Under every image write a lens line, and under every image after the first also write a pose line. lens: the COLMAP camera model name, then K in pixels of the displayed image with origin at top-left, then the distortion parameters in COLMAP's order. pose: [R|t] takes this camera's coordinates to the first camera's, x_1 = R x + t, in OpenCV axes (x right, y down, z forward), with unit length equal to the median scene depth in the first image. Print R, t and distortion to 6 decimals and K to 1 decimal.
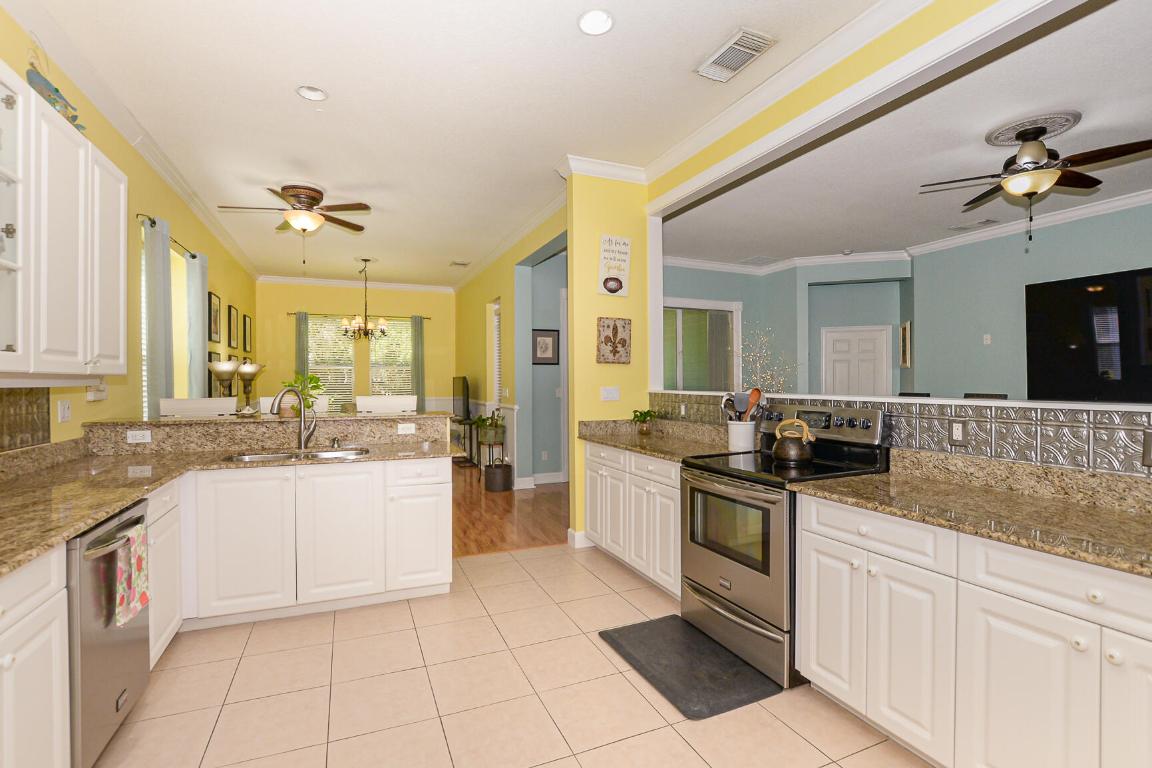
lens RADIAL K [[536.6, 0, 561.1], [0, 536.6, 383.5], [0, 0, 1]] dist [-0.020893, 0.000131]
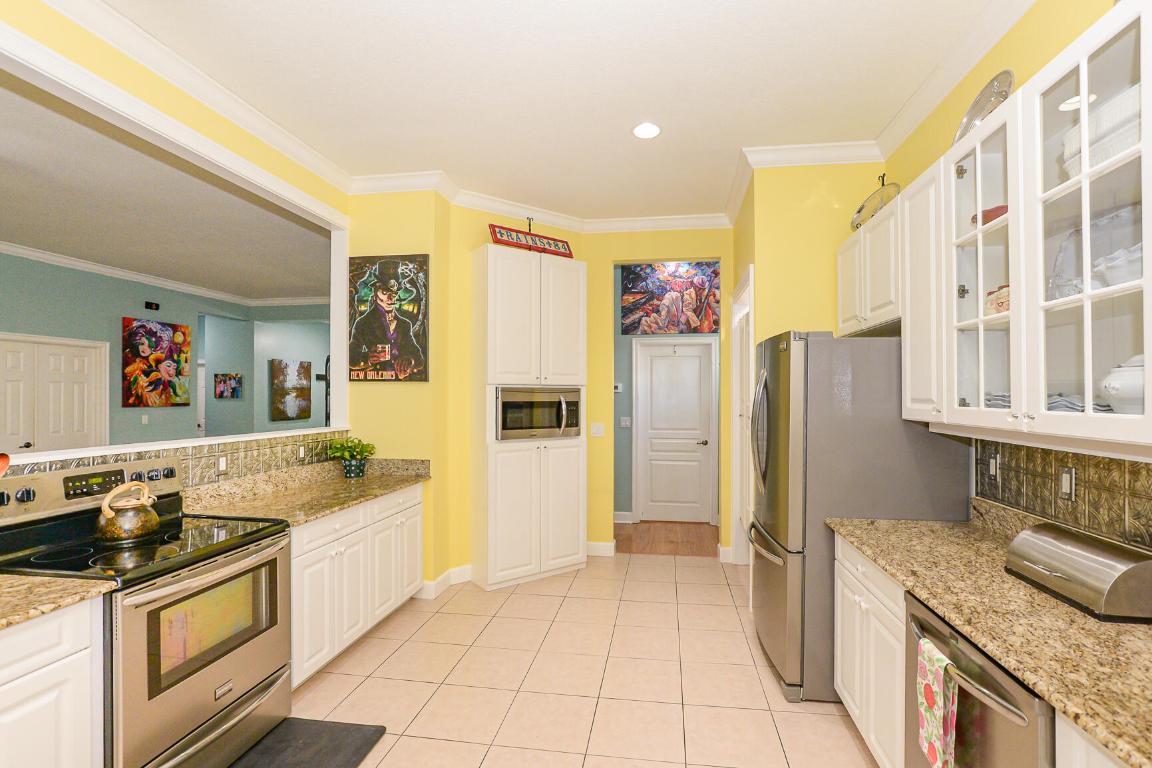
lens RADIAL K [[506.8, 0, 591.6], [0, 506.8, 391.7], [0, 0, 1]] dist [-0.022881, 0.000194]
pose [[-0.862120, 0.006515, 0.506662, -0.323804], [0.004800, 0.999977, -0.004690, -0.037213], [-0.506682, -0.001611, -0.862132, 0.817047]]
